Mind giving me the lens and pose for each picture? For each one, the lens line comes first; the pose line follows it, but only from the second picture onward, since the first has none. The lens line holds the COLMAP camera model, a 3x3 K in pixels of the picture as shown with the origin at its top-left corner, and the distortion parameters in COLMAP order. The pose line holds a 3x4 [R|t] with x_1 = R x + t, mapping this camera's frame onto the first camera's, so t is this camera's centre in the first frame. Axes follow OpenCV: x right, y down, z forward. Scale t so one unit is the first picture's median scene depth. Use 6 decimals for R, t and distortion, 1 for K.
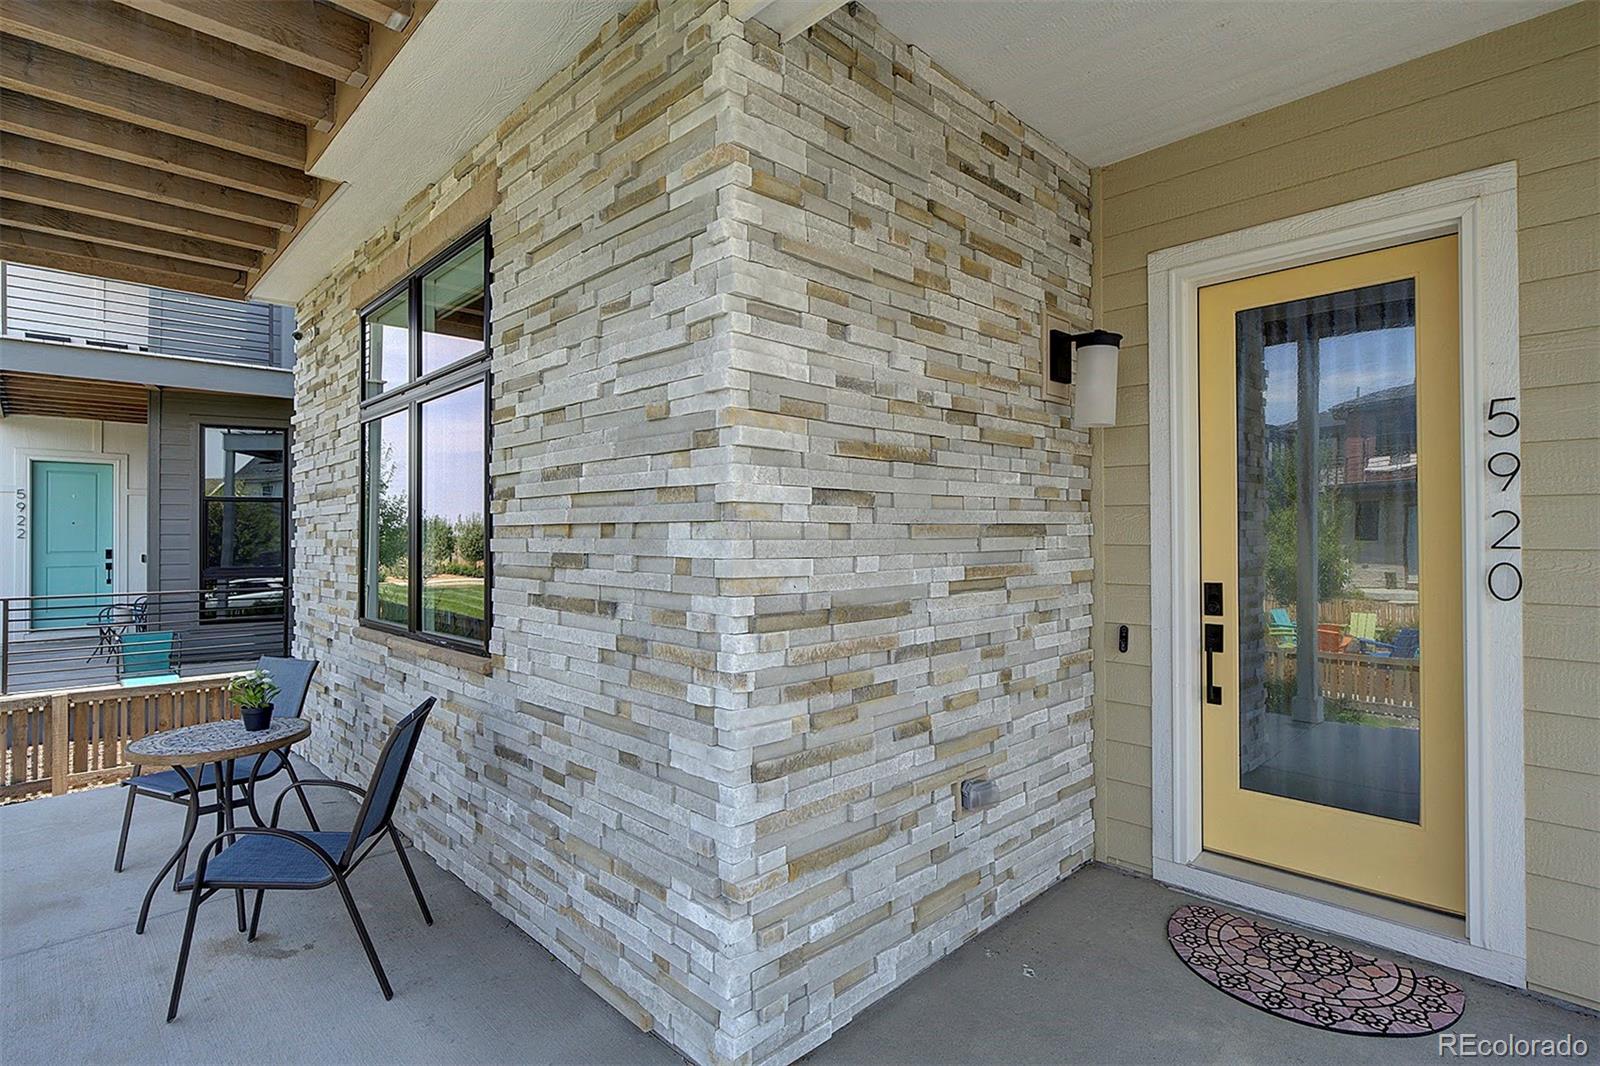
lens RADIAL K [[795.3, 0, 800.0], [0, 795.3, 533.0], [0, 0, 1]] dist [-0.008962, 0.000136]
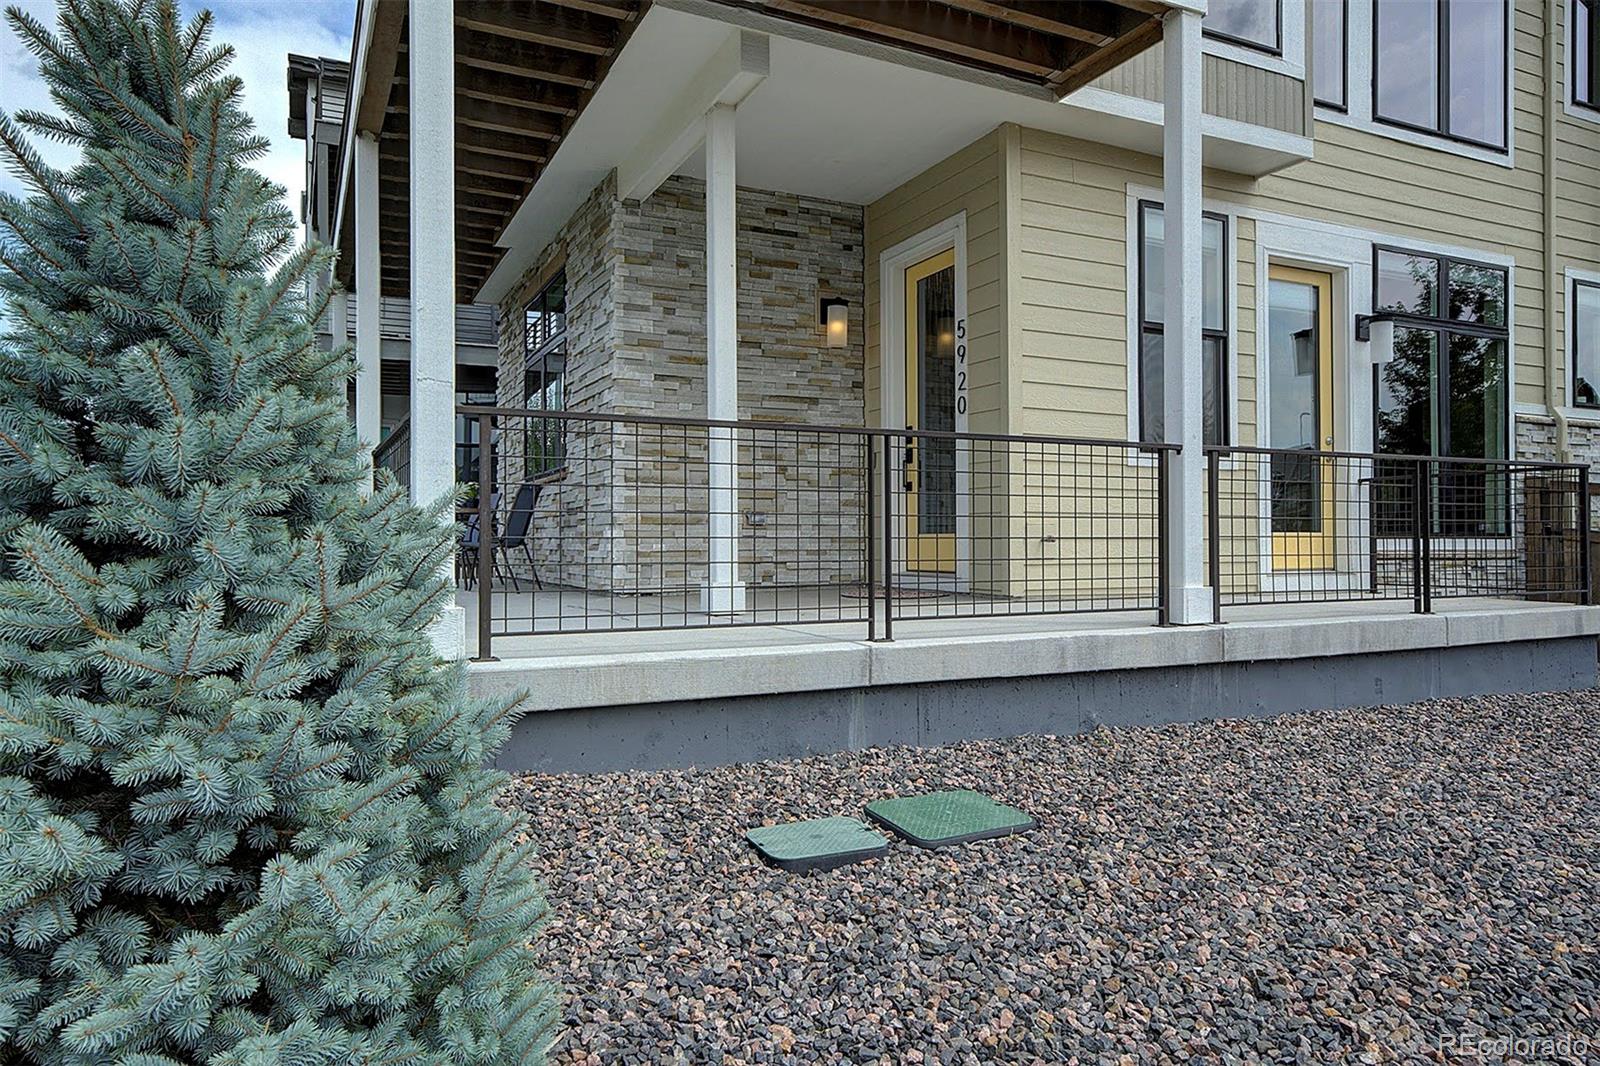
lens RADIAL K [[1022.2, 0, 800.6], [0, 1022.2, 535.0], [0, 0, 1]] dist [0.012408, 0.002034]
pose [[0.950478, -0.000522, -0.310791, 1.309171], [0.000271, 1.000000, -0.000850, 0.409331], [0.310791, 0.000724, 0.950478, -1.751640]]
